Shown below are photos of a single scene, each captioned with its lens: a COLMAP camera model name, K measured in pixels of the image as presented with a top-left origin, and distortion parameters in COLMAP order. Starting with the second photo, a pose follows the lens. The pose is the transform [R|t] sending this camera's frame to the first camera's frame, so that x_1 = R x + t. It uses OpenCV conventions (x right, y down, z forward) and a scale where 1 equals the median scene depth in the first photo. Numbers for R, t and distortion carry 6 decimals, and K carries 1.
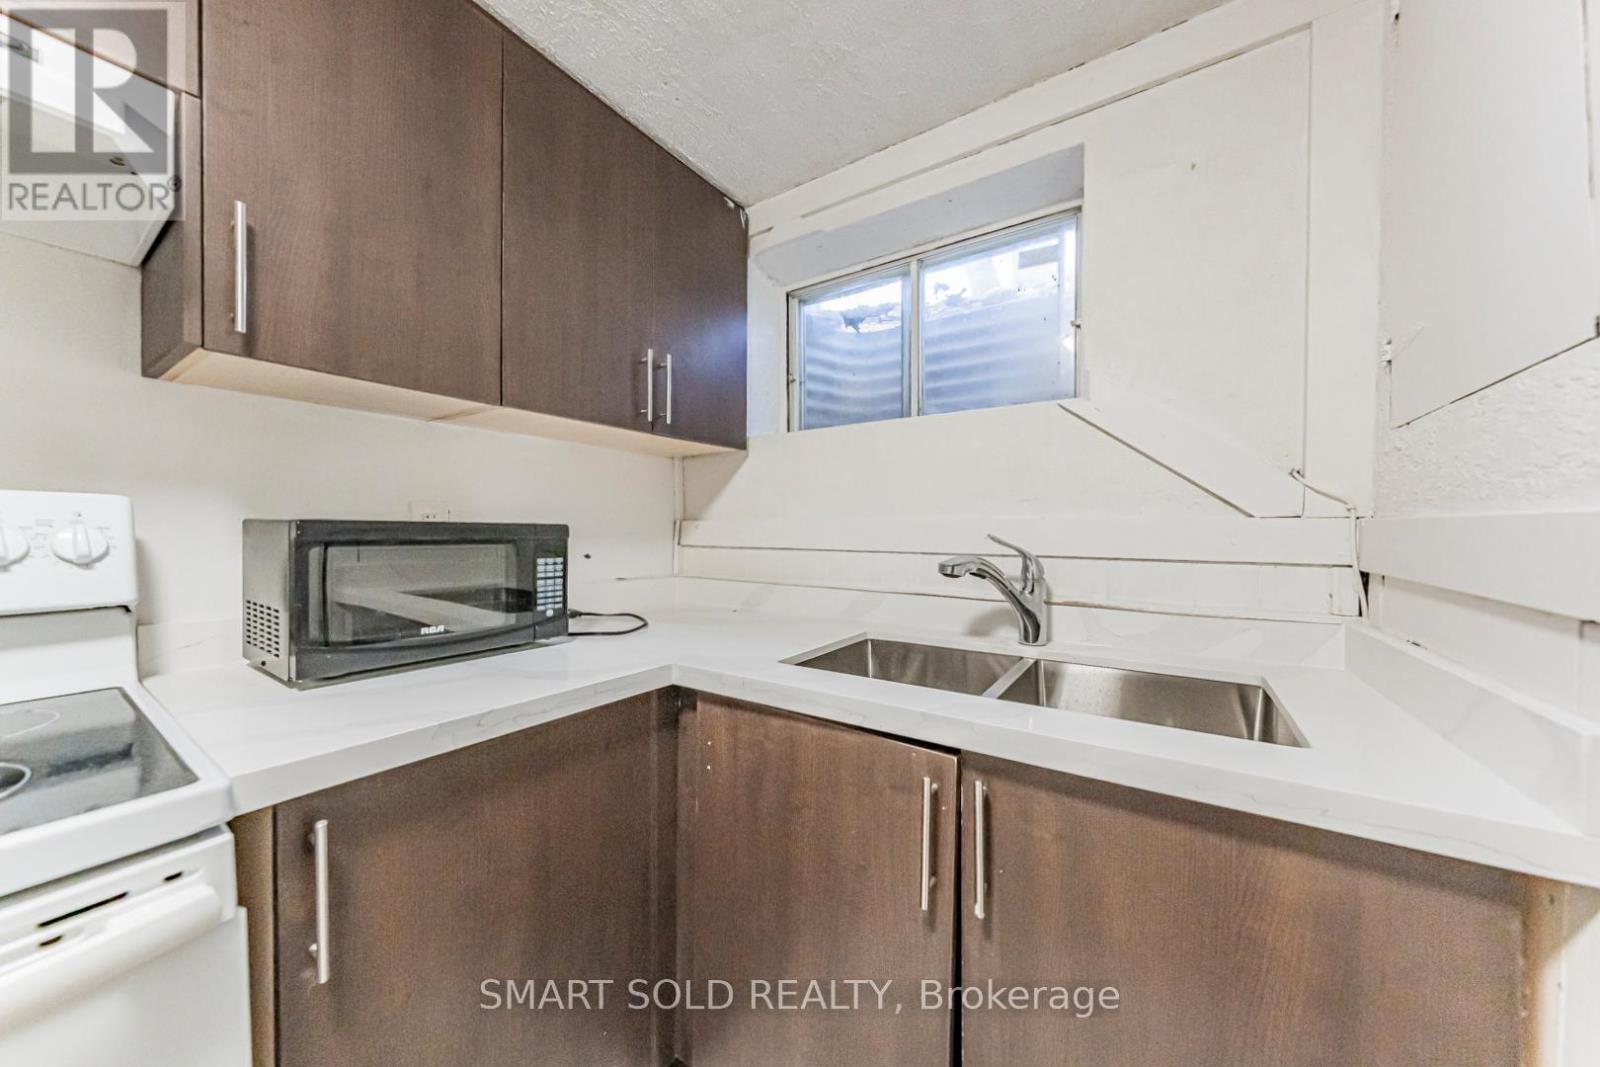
lens RADIAL K [[542.9, 0, 807.6], [0, 542.9, 535.4], [0, 0, 1]] dist [-0.004573, 0.000605]
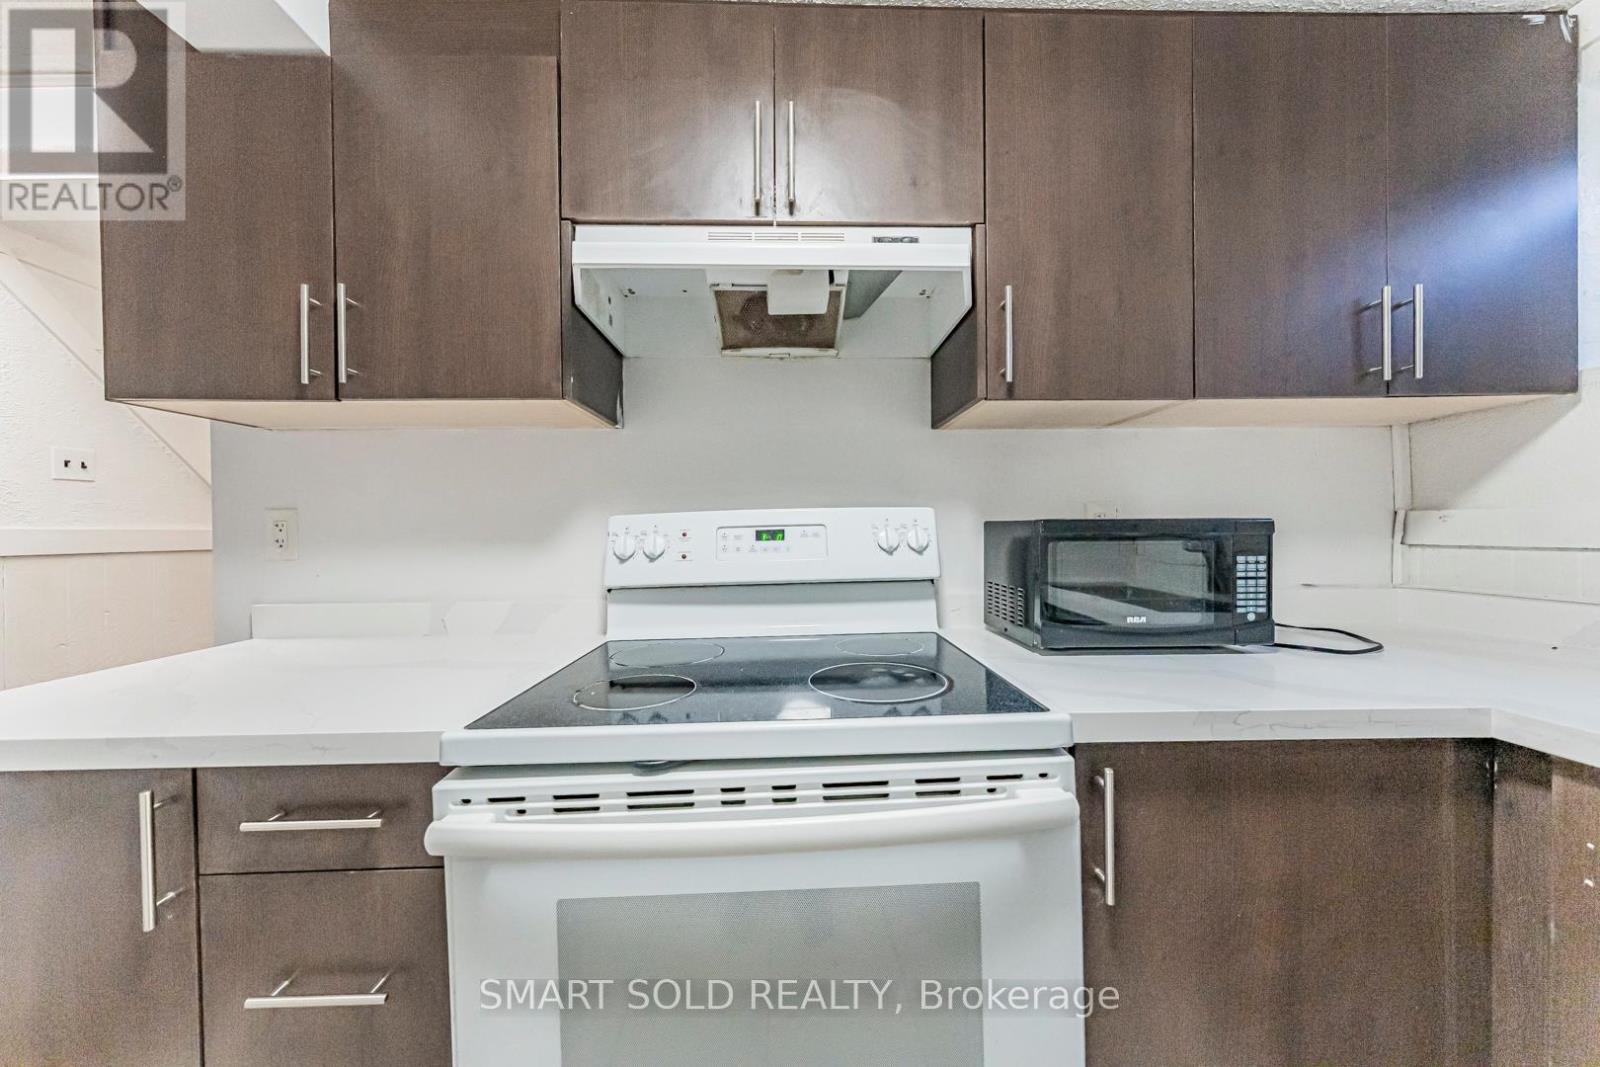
lens RADIAL K [[542.9, 0, 809.2], [0, 542.9, 532.0], [0, 0, 1]] dist [-0.004573, 0.000605]
pose [[0.560679, -0.011929, -0.827948, -0.142601], [0.006301, 0.999929, -0.010141, 0.006352], [0.828010, 0.000469, 0.560714, -0.116523]]
